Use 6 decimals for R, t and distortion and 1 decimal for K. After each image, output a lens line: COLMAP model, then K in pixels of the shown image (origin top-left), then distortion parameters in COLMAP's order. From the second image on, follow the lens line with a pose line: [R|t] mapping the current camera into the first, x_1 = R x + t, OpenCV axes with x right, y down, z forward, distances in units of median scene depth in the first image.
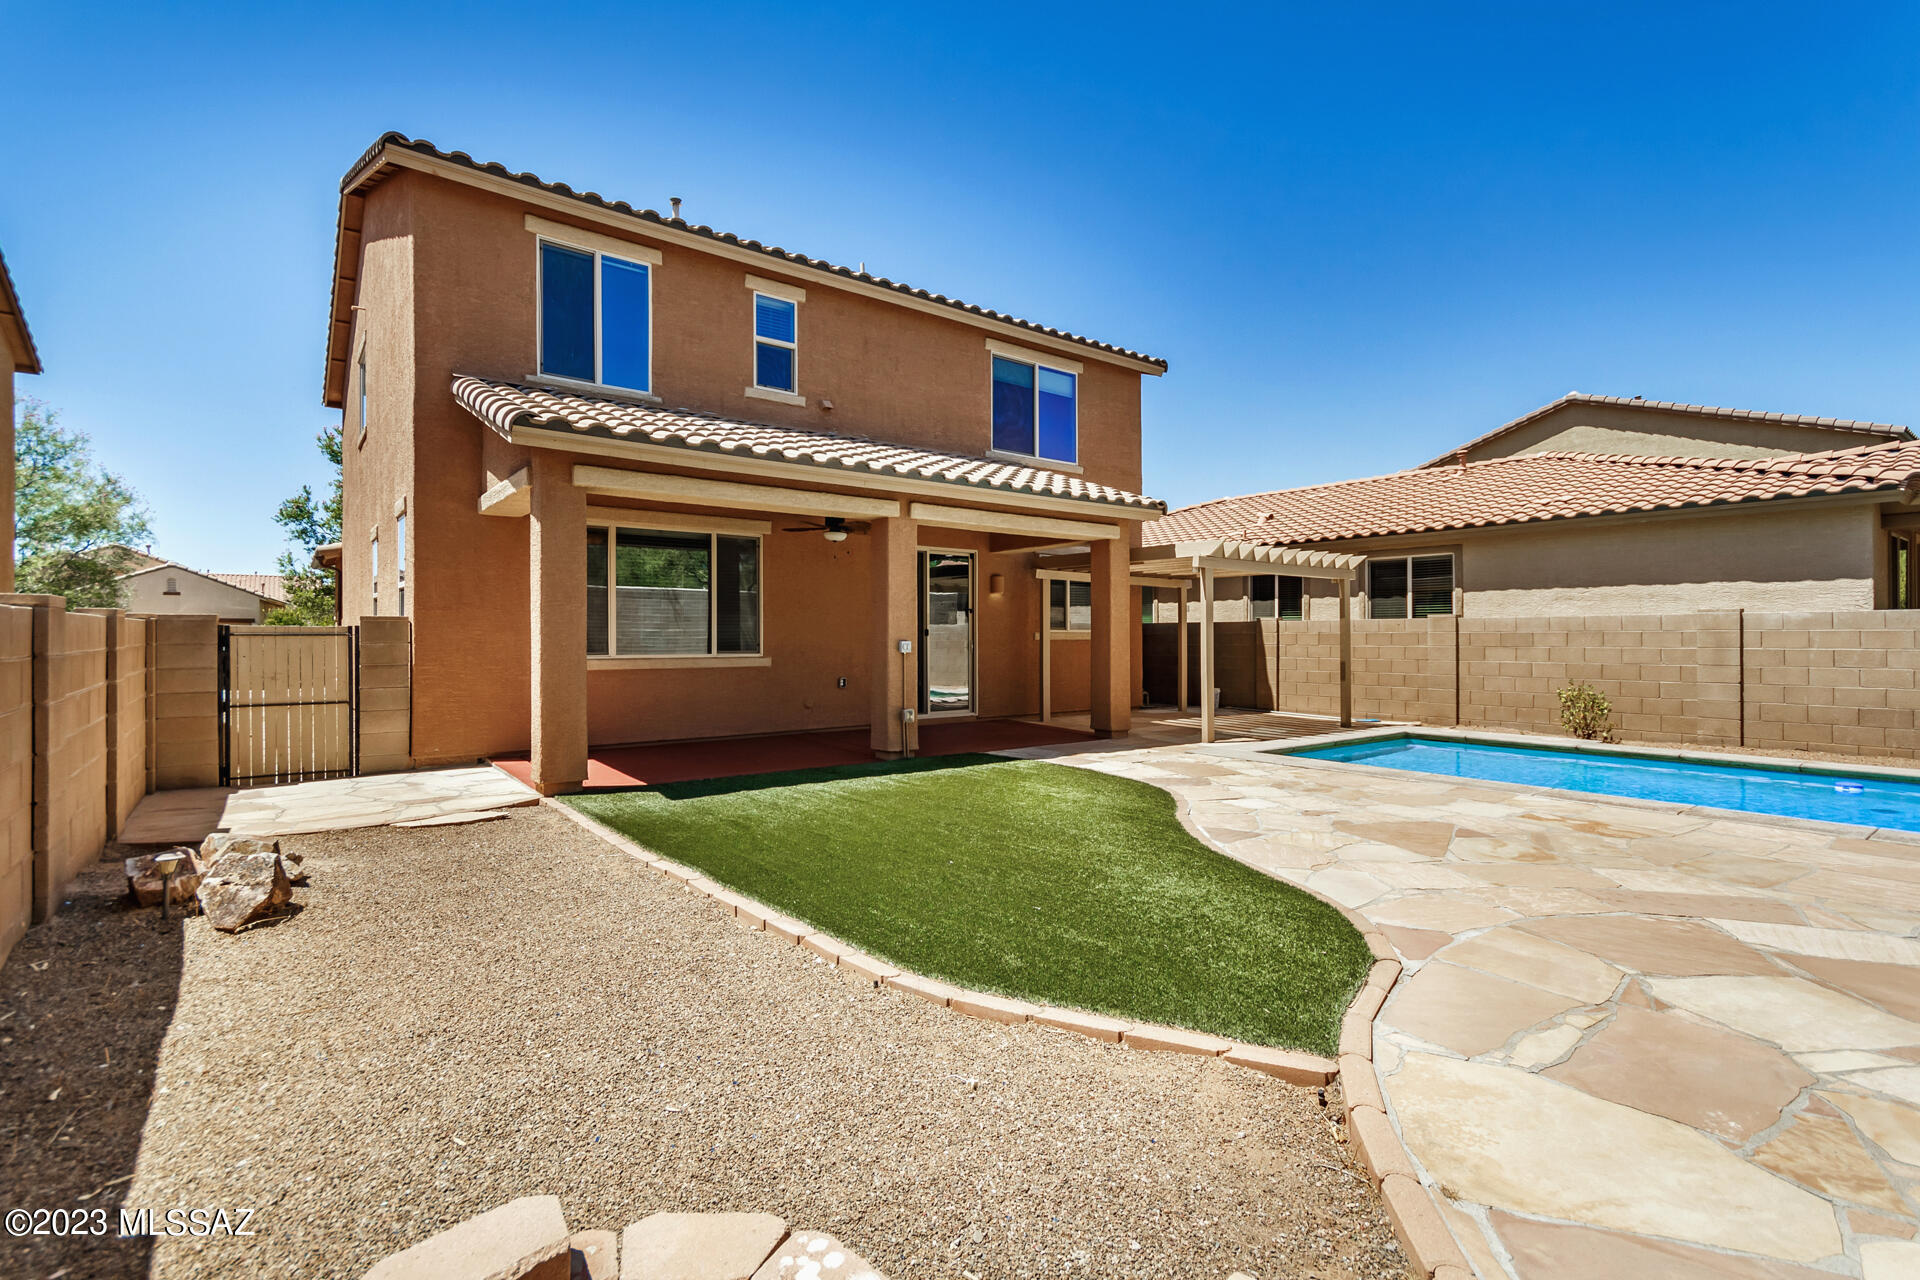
lens RADIAL K [[897.2, 0, 954.3], [0, 897.2, 642.3], [0, 0, 1]] dist [0.005124, 0.000443]
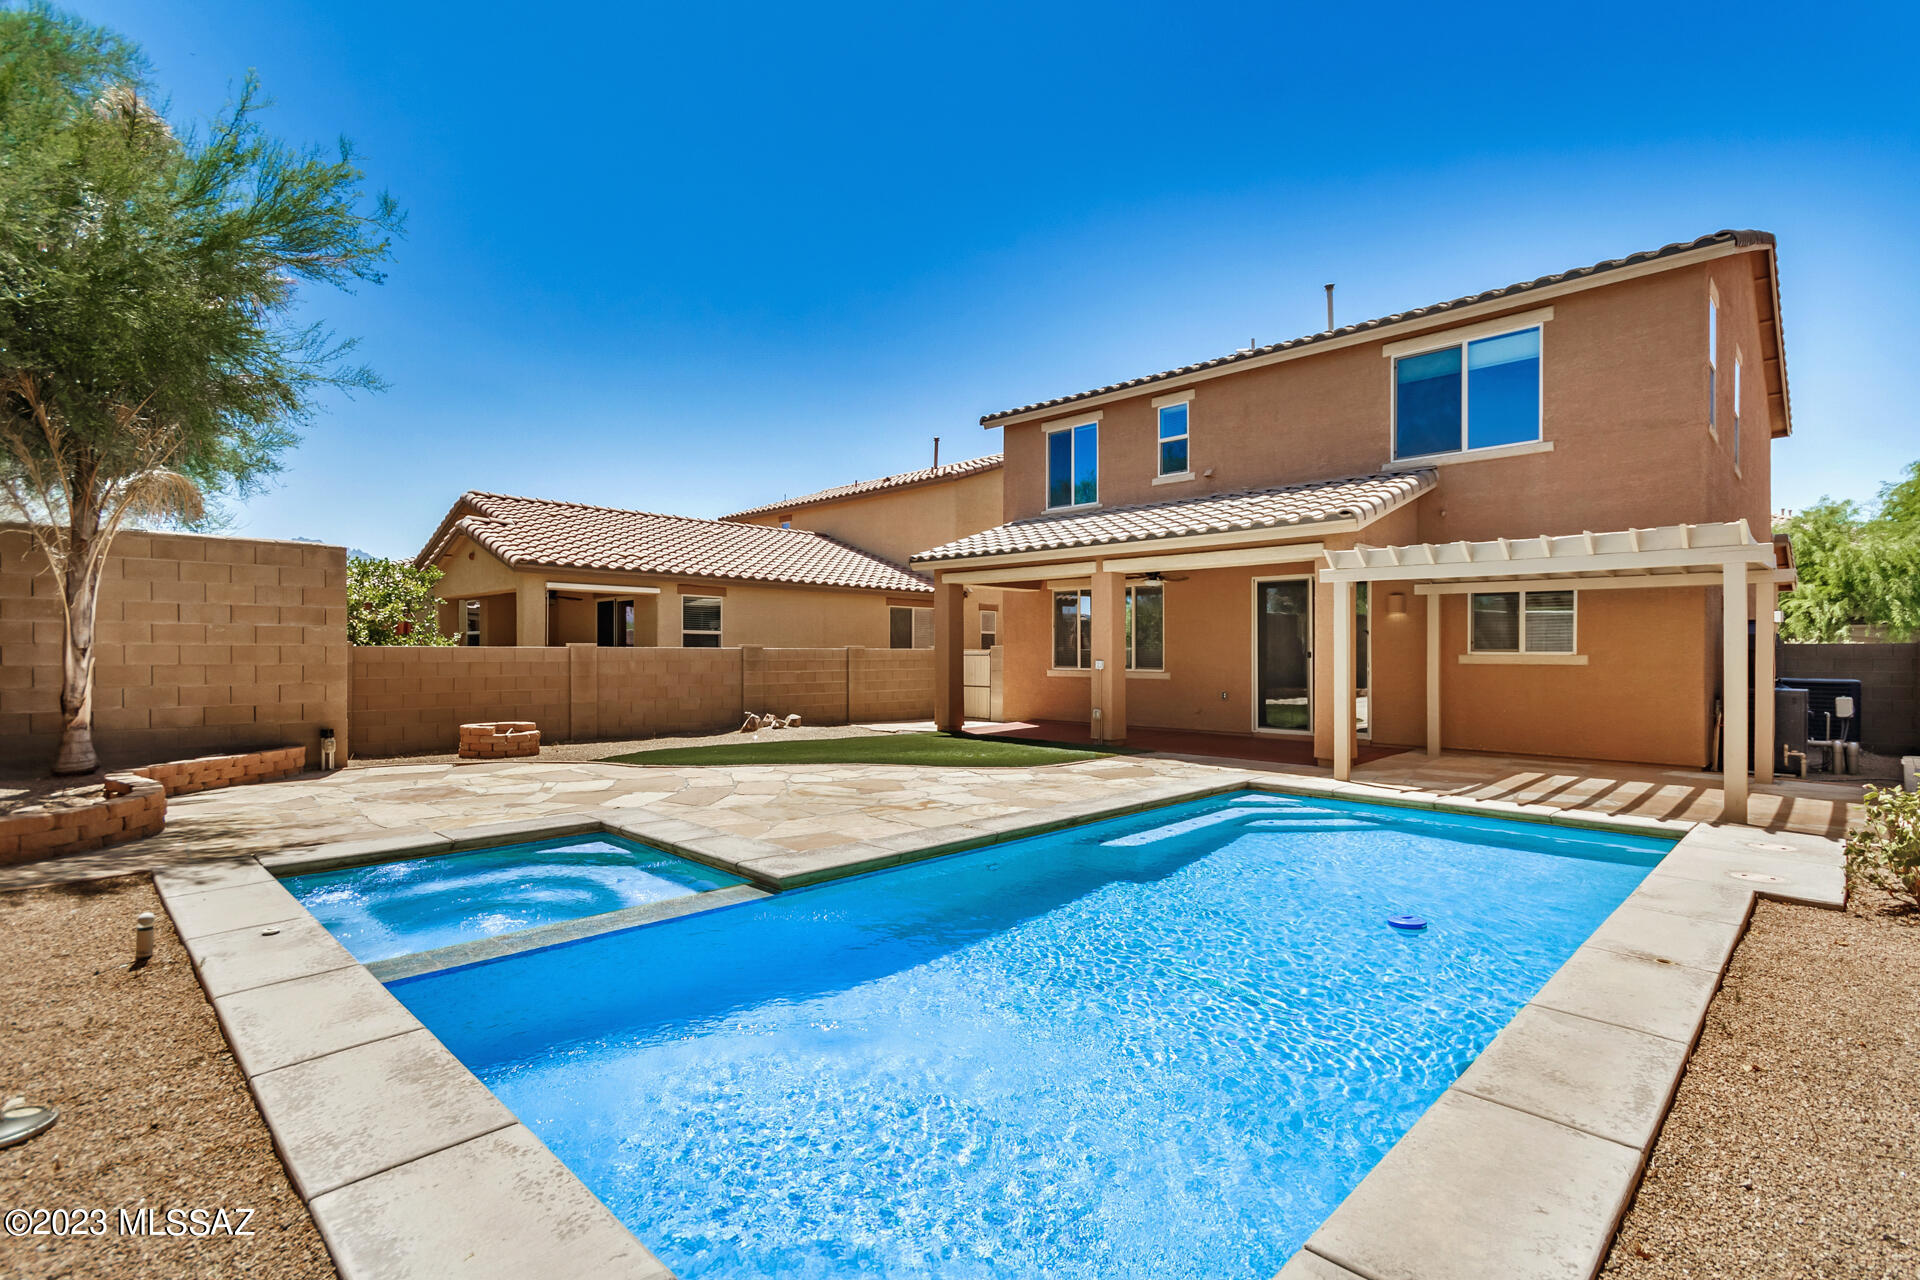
lens RADIAL K [[897.2, 0, 957.9], [0, 897.2, 650.1], [0, 0, 1]] dist [0.005124, 0.000443]
pose [[0.164550, -0.011753, -0.986299, 1.078946], [0.002179, 0.999931, -0.011552, -0.001162], [0.986366, -0.000248, 0.164565, 0.458677]]
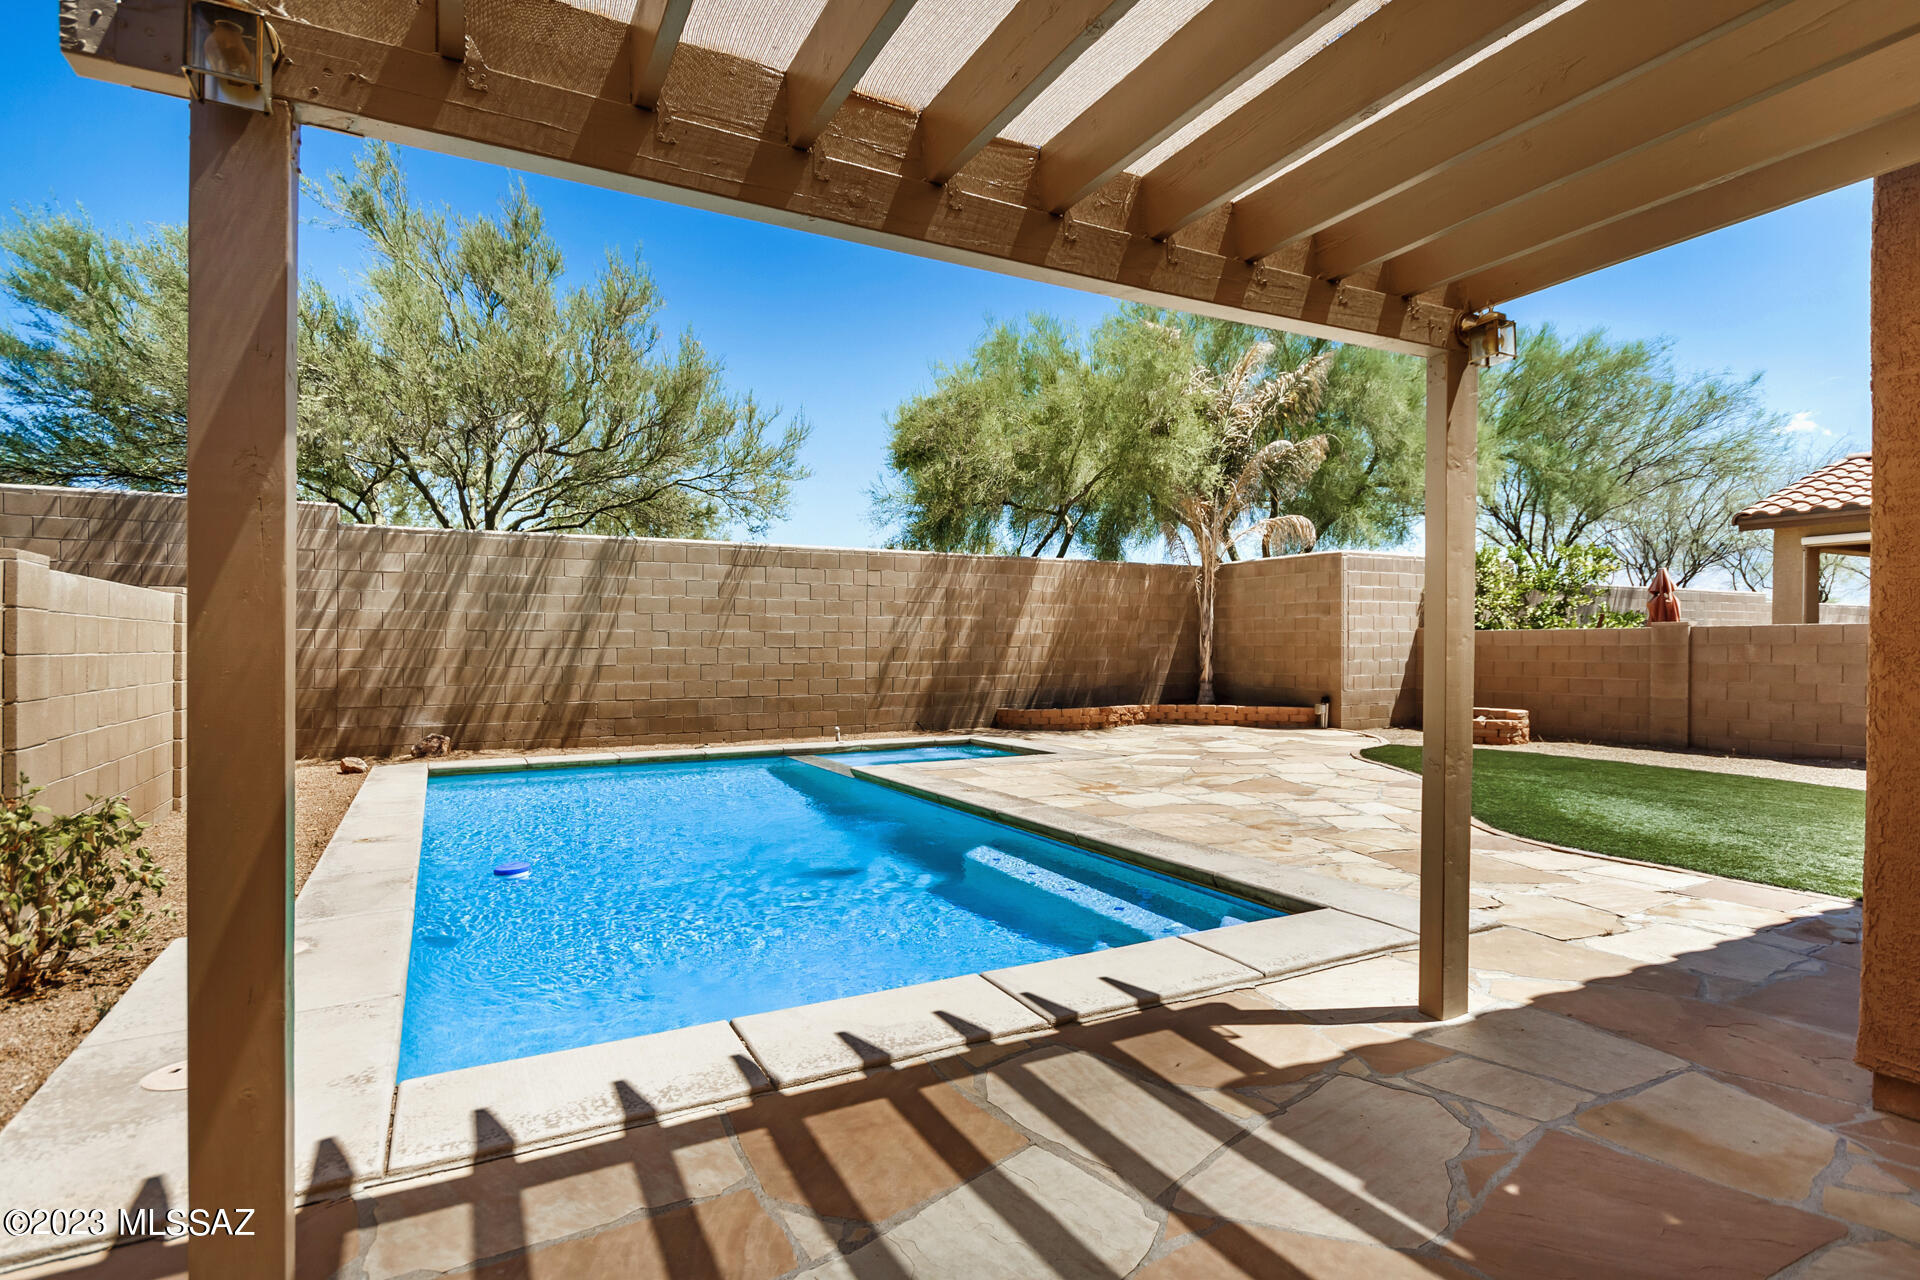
lens RADIAL K [[958.8, 0, 964.8], [0, 958.8, 647.7], [0, 0, 1]] dist [-0.001054, 0.000016]
pose [[-0.989703, -0.009589, 0.142811, 0.363956], [-0.010053, 0.999946, -0.002527, 0.011537], [-0.142780, -0.003936, -0.989747, 1.264641]]
